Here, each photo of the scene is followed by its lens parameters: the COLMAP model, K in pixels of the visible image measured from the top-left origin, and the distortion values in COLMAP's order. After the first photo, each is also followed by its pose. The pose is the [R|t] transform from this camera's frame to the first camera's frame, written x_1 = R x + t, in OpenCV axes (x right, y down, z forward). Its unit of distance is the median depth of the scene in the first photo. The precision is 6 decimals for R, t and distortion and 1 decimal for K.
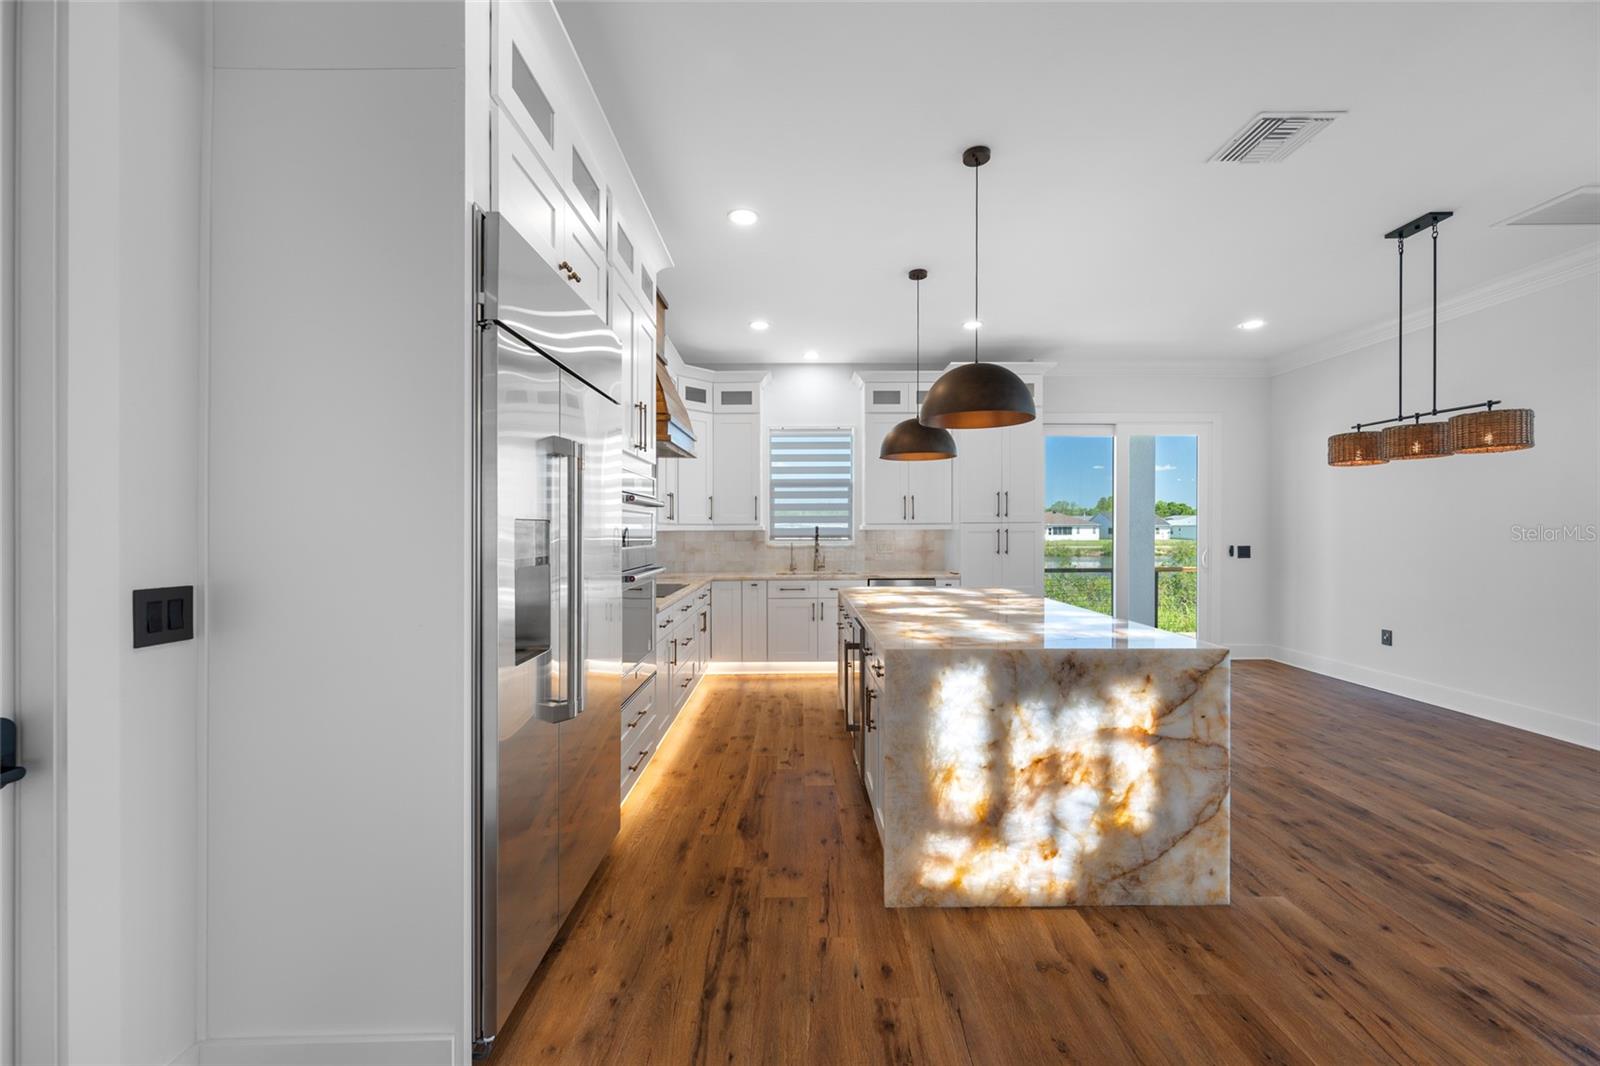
lens RADIAL K [[629.4, 0, 800.2], [0, 629.4, 538.6], [0, 0, 1]] dist [0.002144, -0.000149]
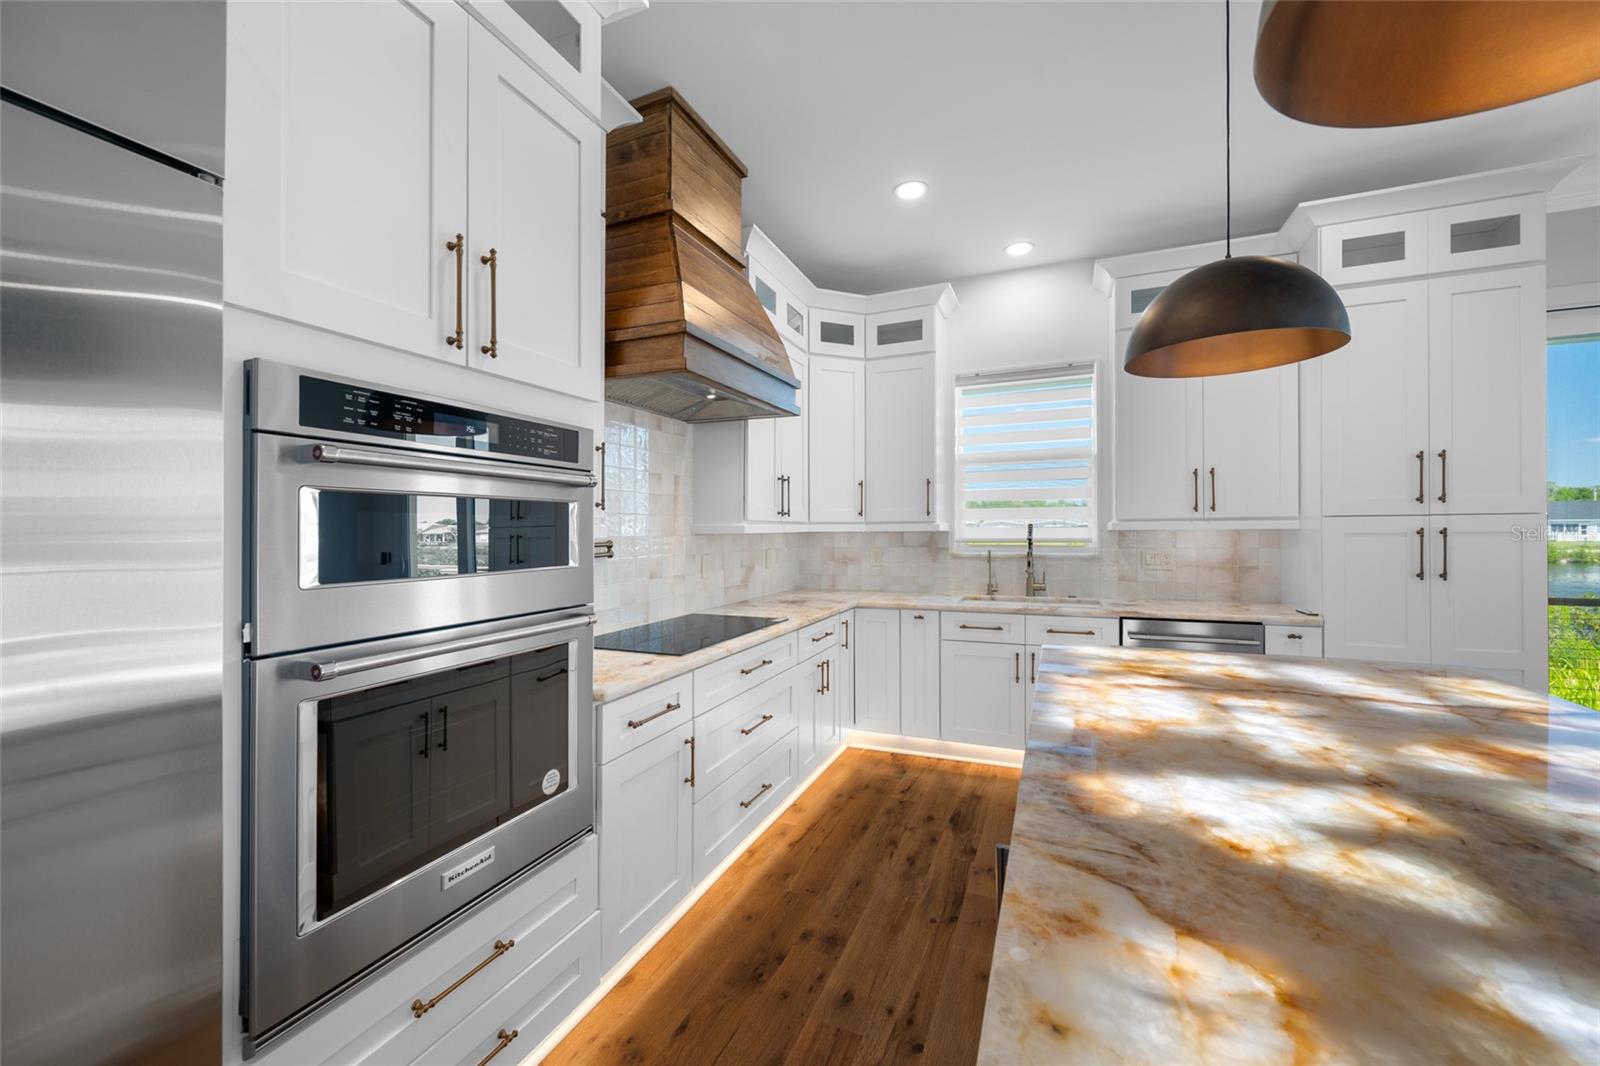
lens RADIAL K [[629.4, 0, 797.5], [0, 629.4, 531.2], [0, 0, 1]] dist [0.002144, -0.000149]
pose [[0.919587, -0.002132, -0.392881, 0.134636], [-0.001674, 0.999955, -0.009346, -0.015259], [0.392883, 0.009252, 0.919542, 0.768614]]
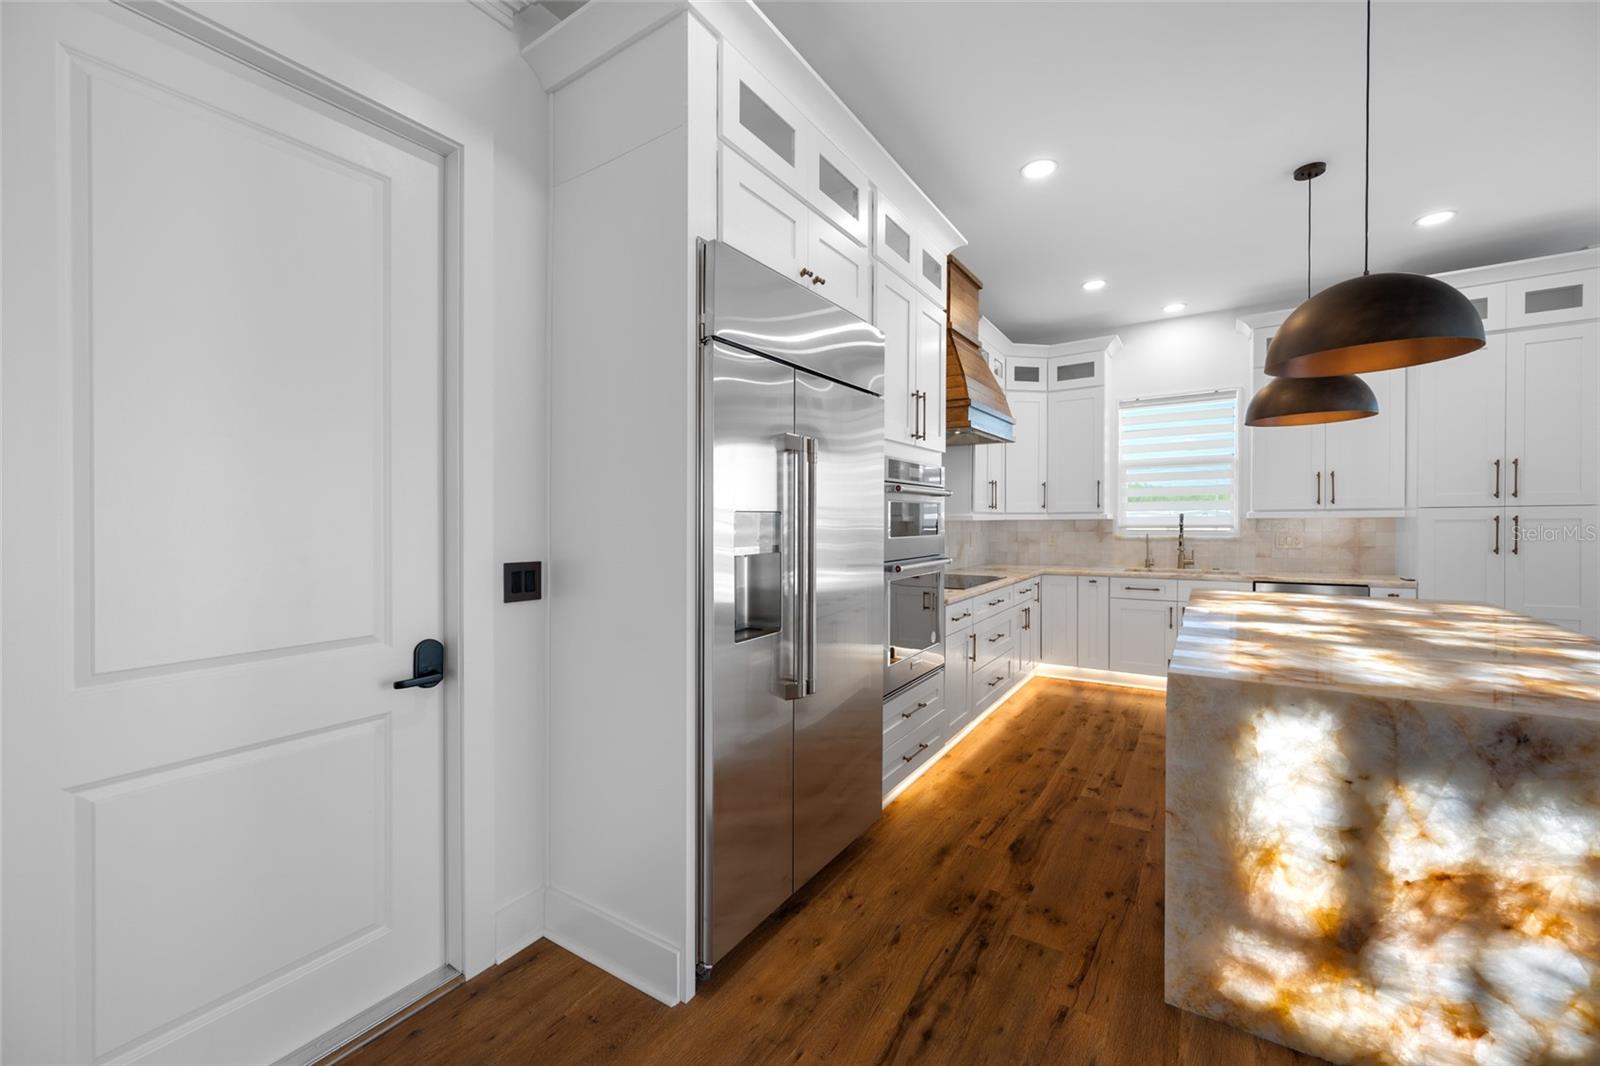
lens RADIAL K [[629.4, 0, 796.1], [0, 629.4, 530.7], [0, 0, 1]] dist [0.002144, -0.000149]
pose [[0.829922, 0.005705, -0.557850, 0.154166], [-0.003296, 0.999980, 0.005324, -0.001627], [0.557870, -0.002580, 0.829924, 0.080591]]
